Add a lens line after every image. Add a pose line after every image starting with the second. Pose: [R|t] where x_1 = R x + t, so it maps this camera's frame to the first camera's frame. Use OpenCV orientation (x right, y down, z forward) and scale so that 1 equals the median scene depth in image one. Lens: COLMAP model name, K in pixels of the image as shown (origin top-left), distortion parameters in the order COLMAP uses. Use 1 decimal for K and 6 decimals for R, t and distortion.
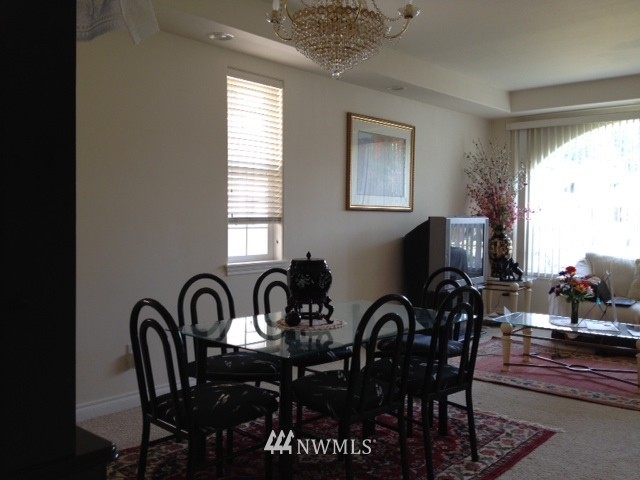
lens RADIAL K [[607.2, 0, 323.8], [0, 607.2, 238.6], [0, 0, 1]] dist [0.067107, 0.000000]
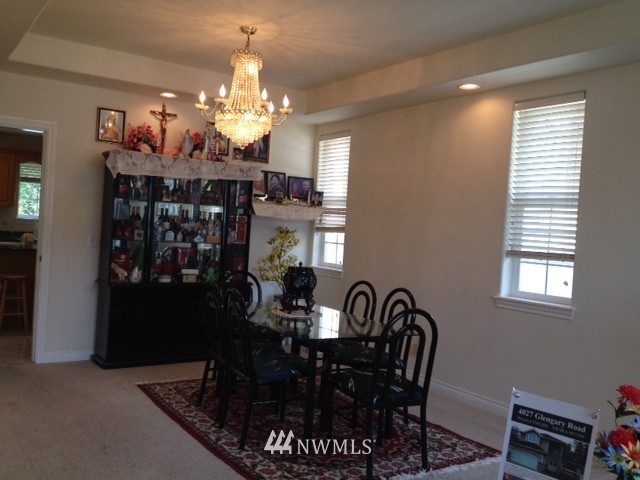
lens RADIAL K [[607.2, 0, 321.8], [0, 607.2, 237.8], [0, 0, 1]] dist [0.067107, 0.000000]
pose [[-0.252247, -0.008030, -0.967630, 0.583707], [-0.098301, 0.995005, 0.017369, -0.027312], [0.962657, 0.099501, -0.251776, 0.620919]]
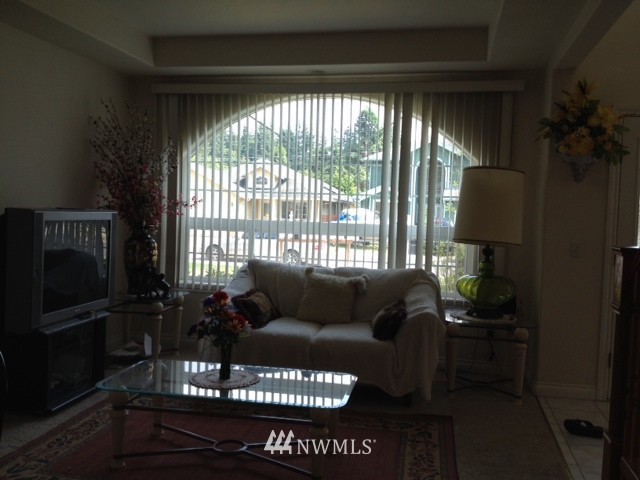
lens RADIAL K [[607.2, 0, 320.0], [0, 607.2, 238.7], [0, 0, 1]] dist [0.067107, 0.000000]
pose [[0.874281, 0.005344, 0.485391, 0.126389], [-0.012056, 0.999870, 0.010707, -0.012697], [-0.485270, -0.015212, 0.874232, 0.269804]]
